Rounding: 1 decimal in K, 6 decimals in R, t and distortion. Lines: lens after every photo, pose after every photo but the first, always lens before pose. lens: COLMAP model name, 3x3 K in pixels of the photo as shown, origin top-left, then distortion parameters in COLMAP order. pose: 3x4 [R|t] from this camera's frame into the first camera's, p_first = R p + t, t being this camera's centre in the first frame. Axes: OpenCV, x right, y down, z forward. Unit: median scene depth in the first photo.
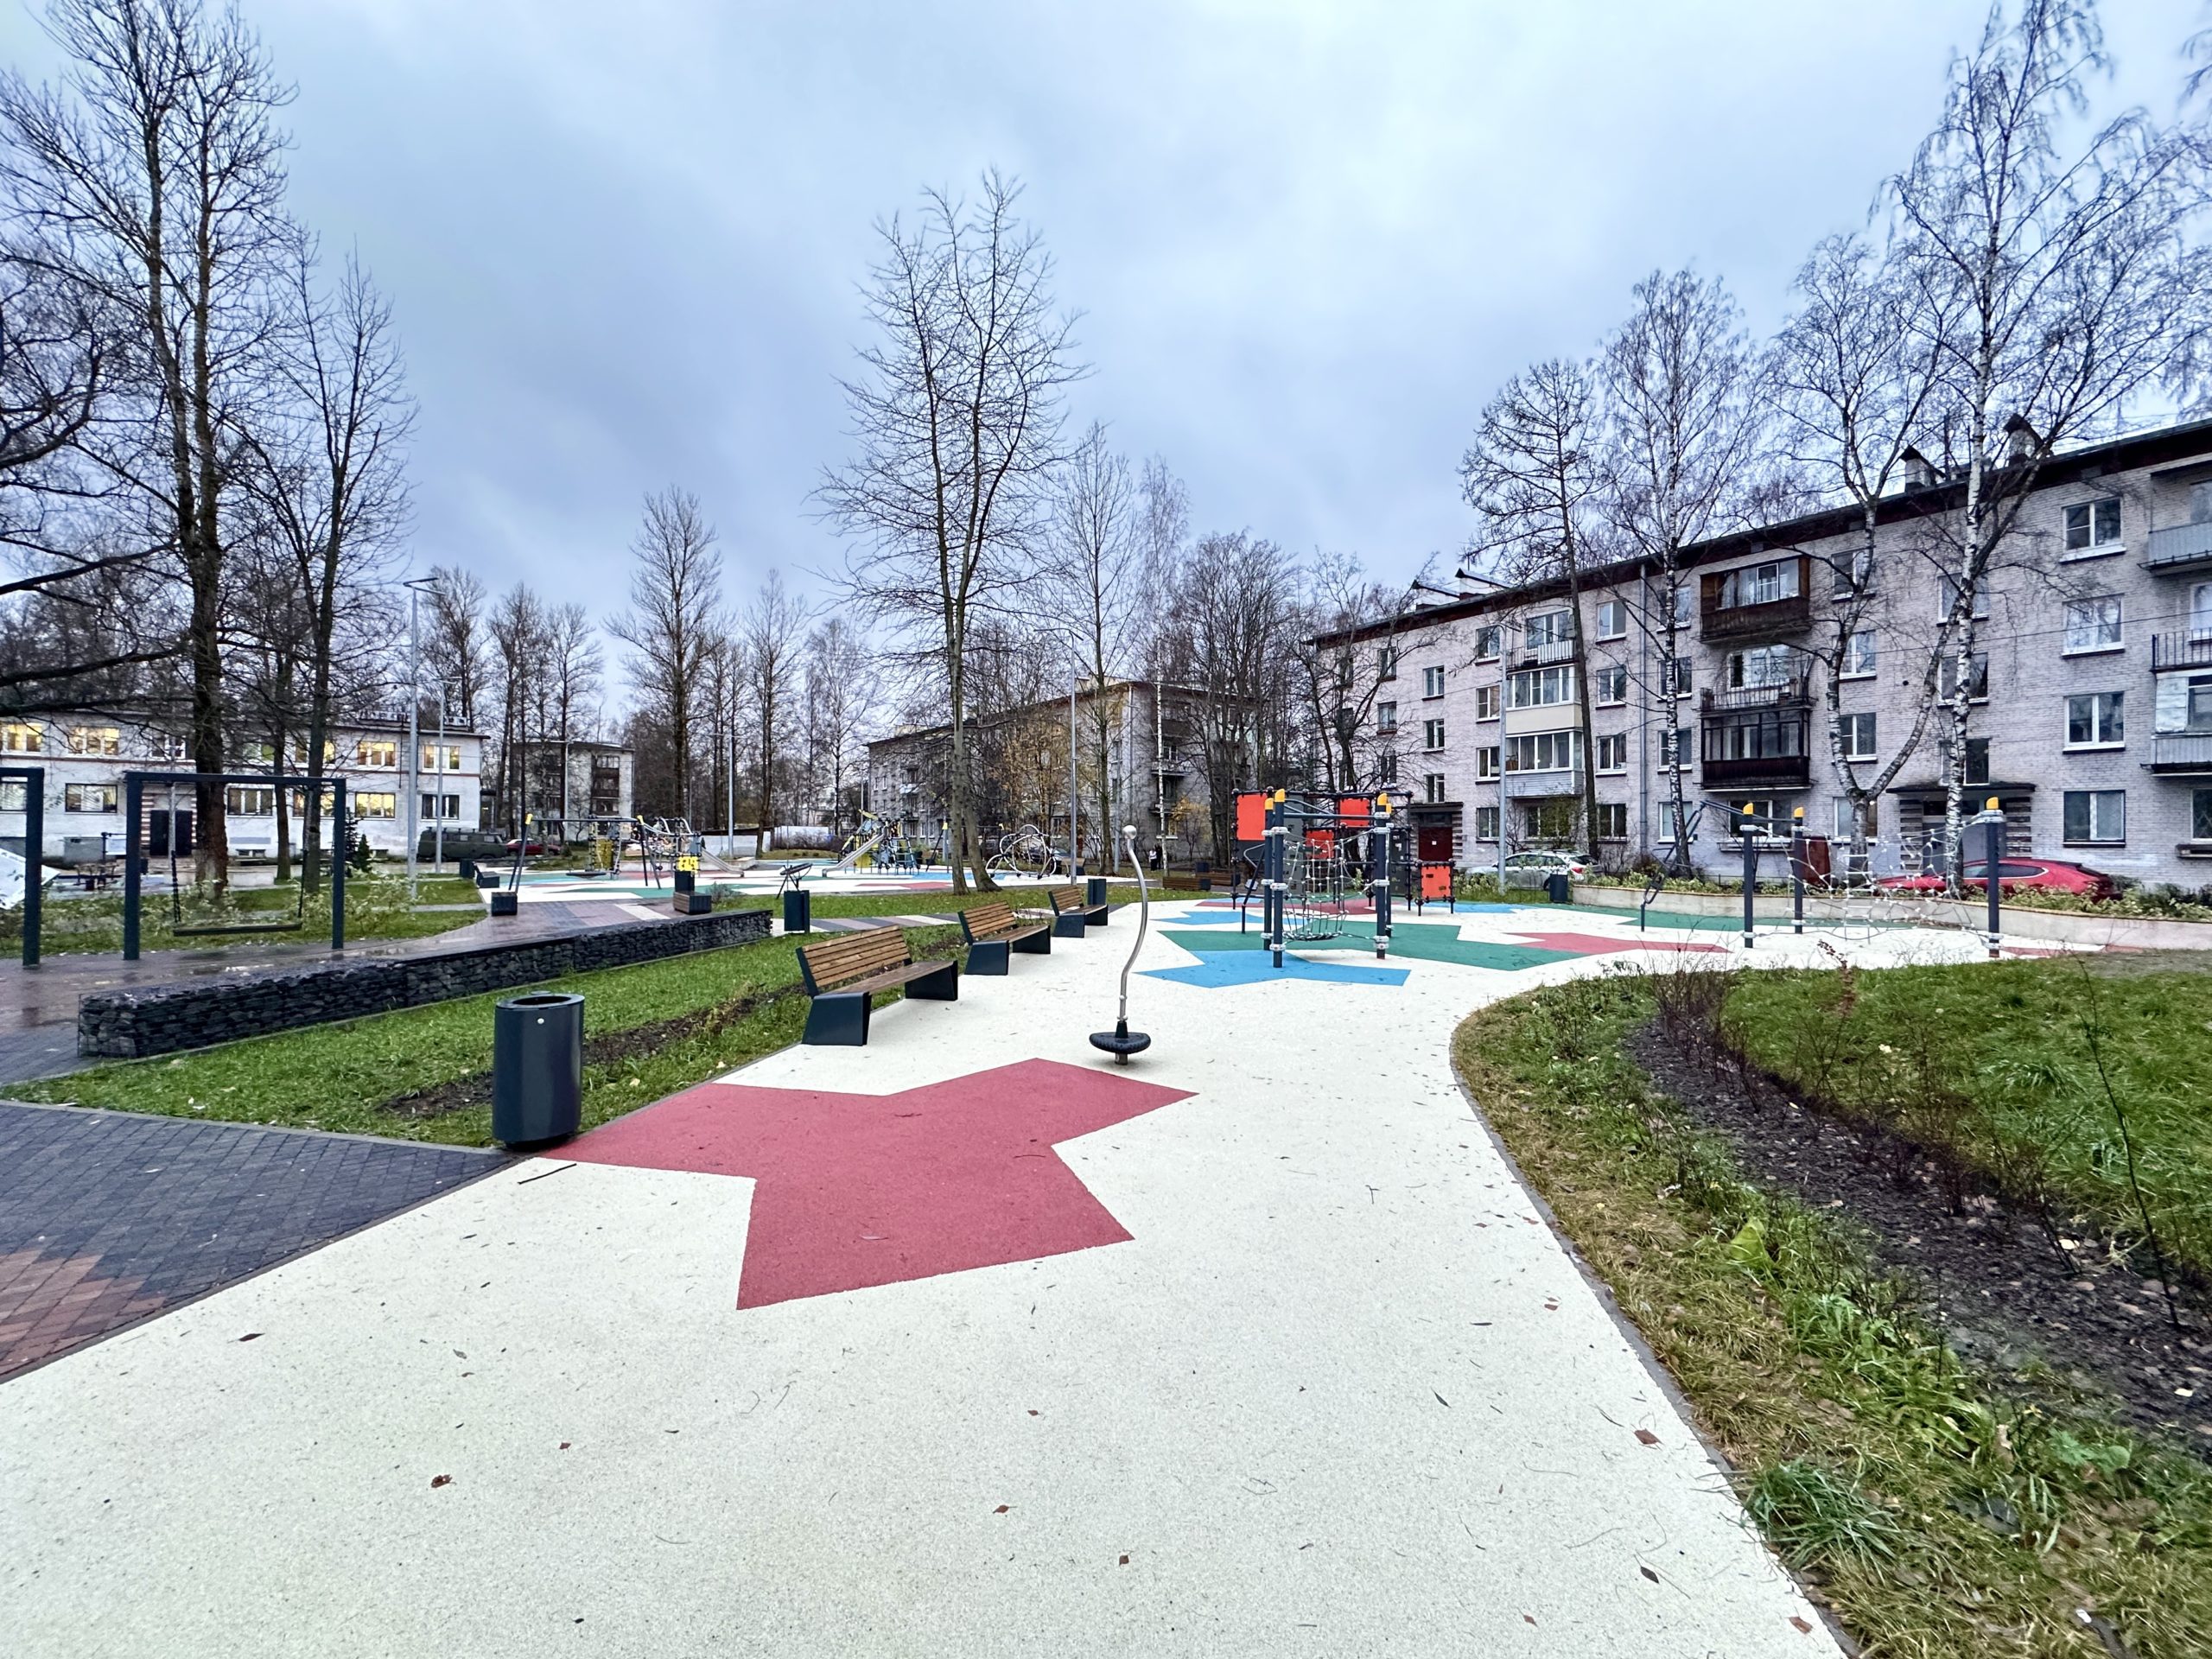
lens RADIAL K [[876.1, 0, 1106.0], [0, 876.1, 829.5], [0, 0, 1]] dist [-0.004778, 0.000131]
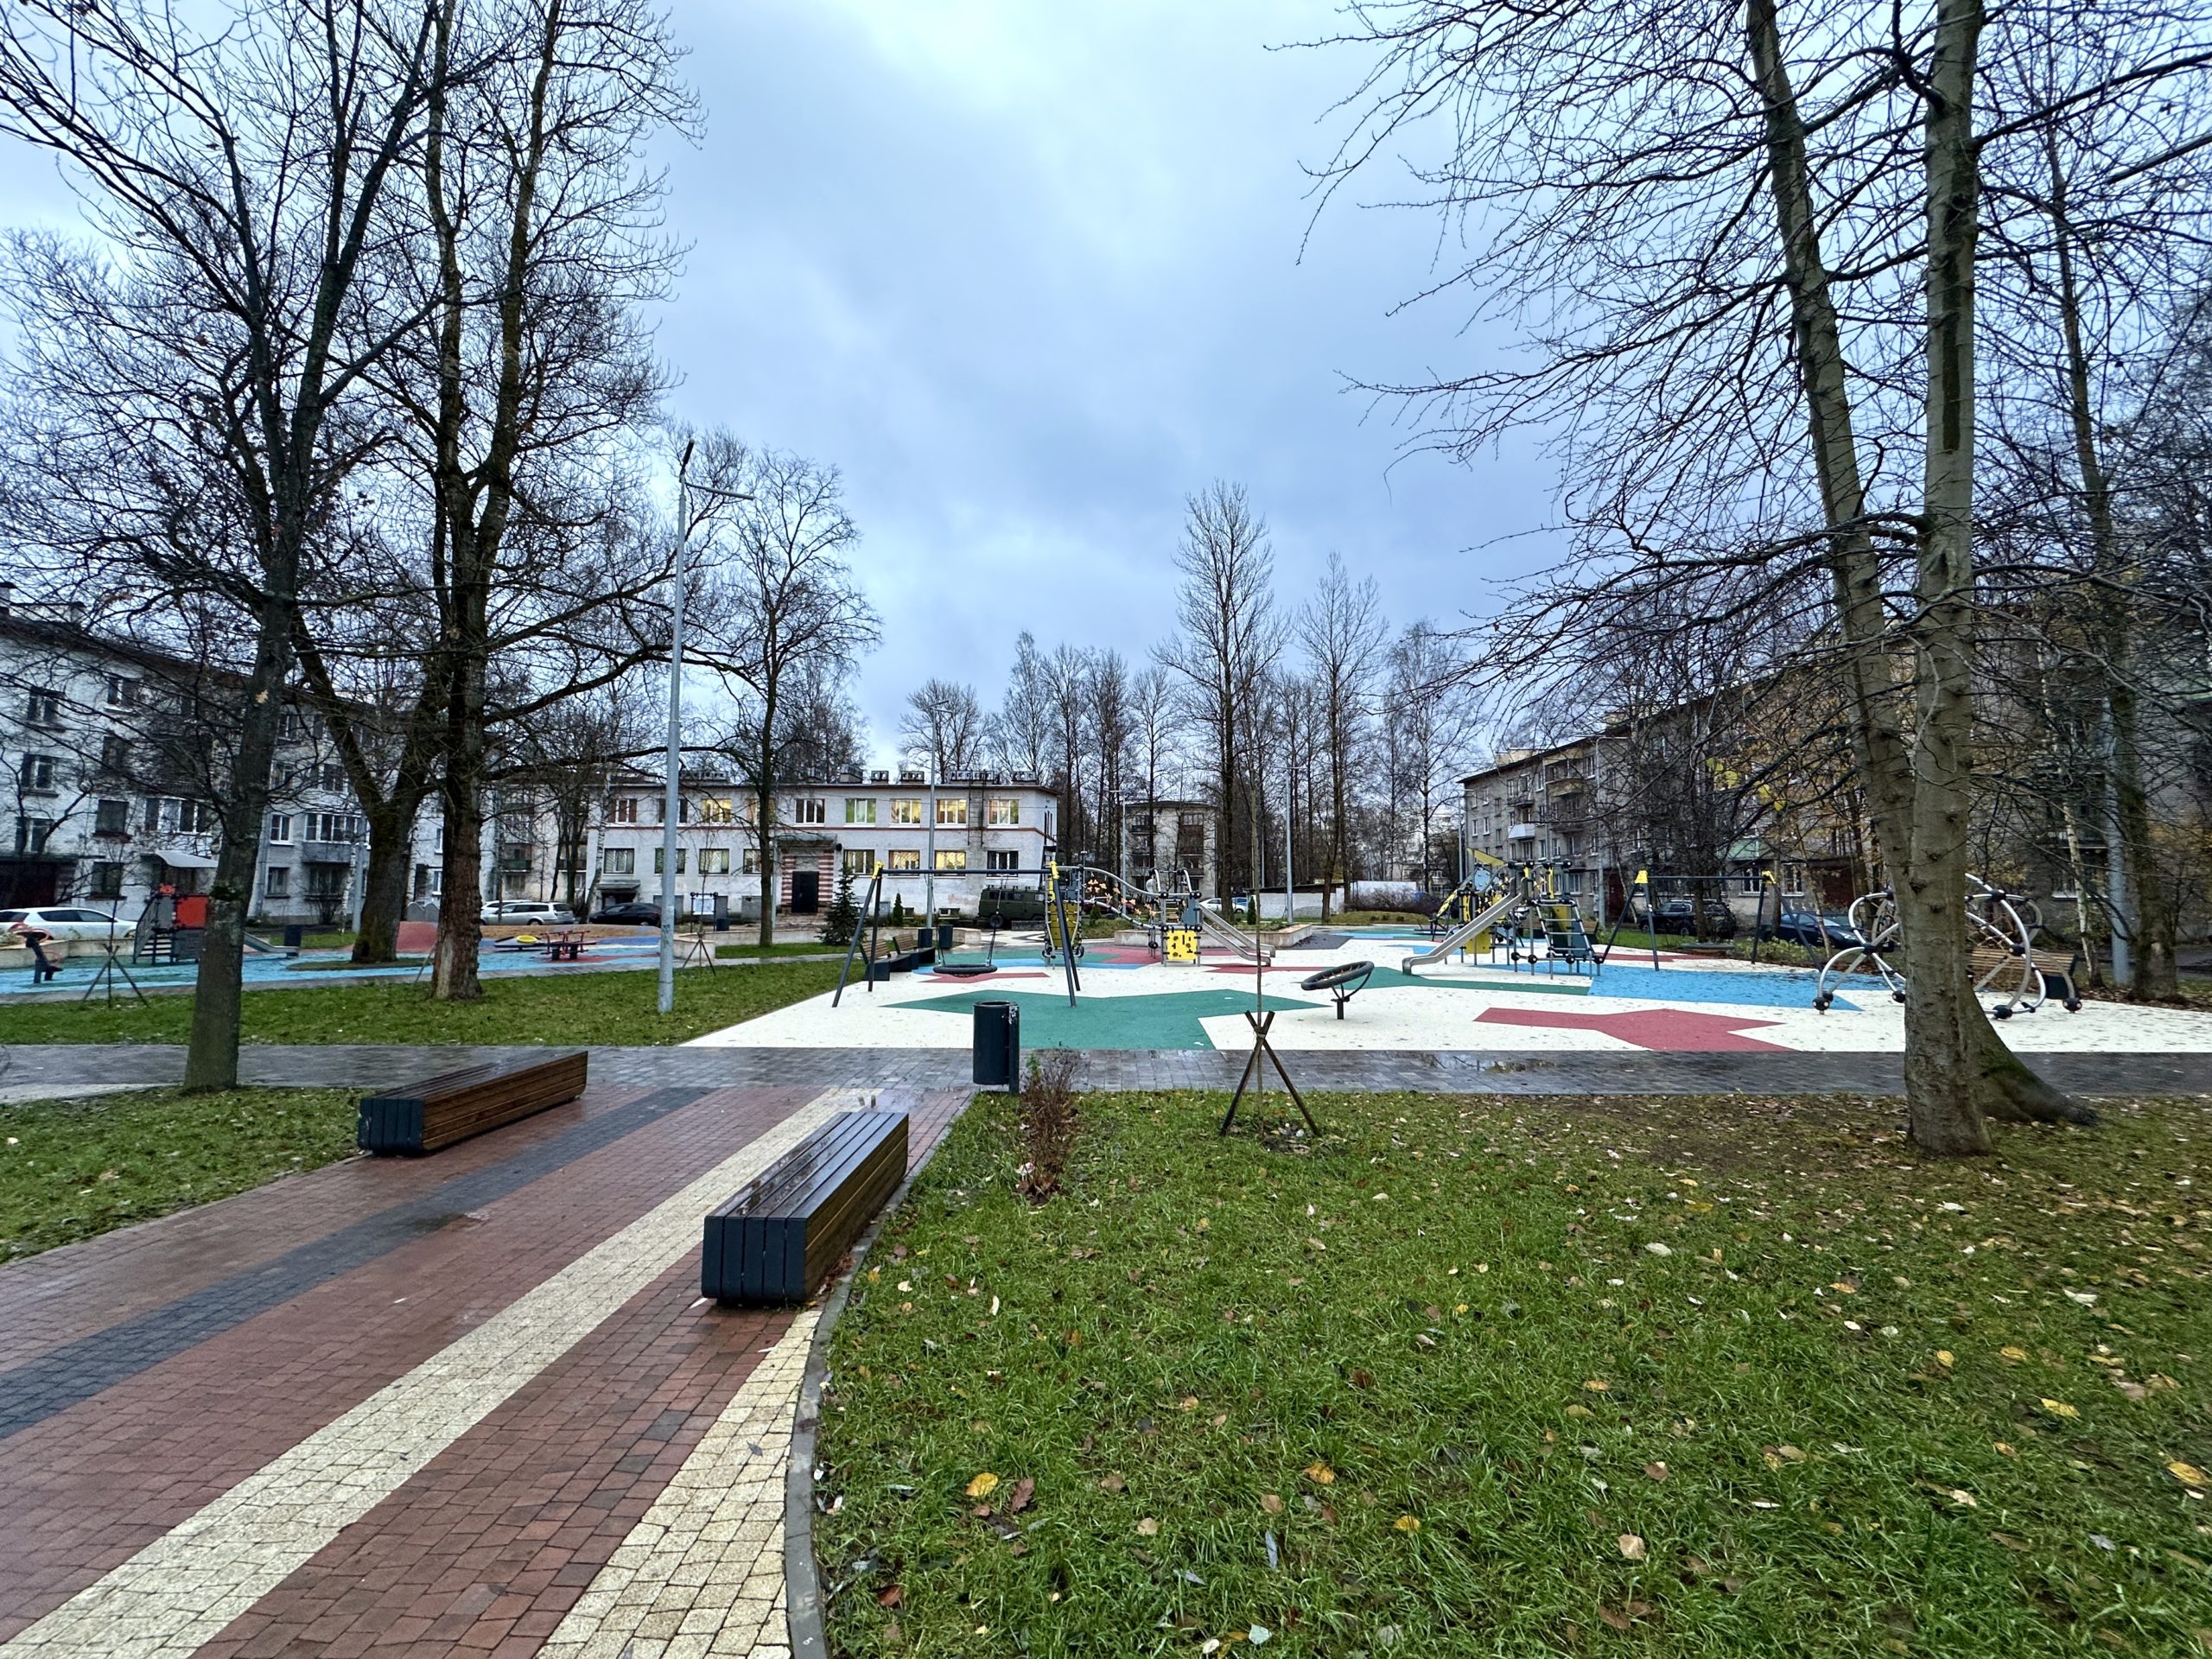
lens RADIAL K [[876.1, 0, 1106.0], [0, 876.1, 829.5], [0, 0, 1]] dist [-0.004778, 0.000131]
pose [[0.796458, -0.045921, -0.602948, -0.075035], [0.007276, 0.997768, -0.066379, 0.000575], [0.604651, 0.048482, 0.795014, 0.244361]]
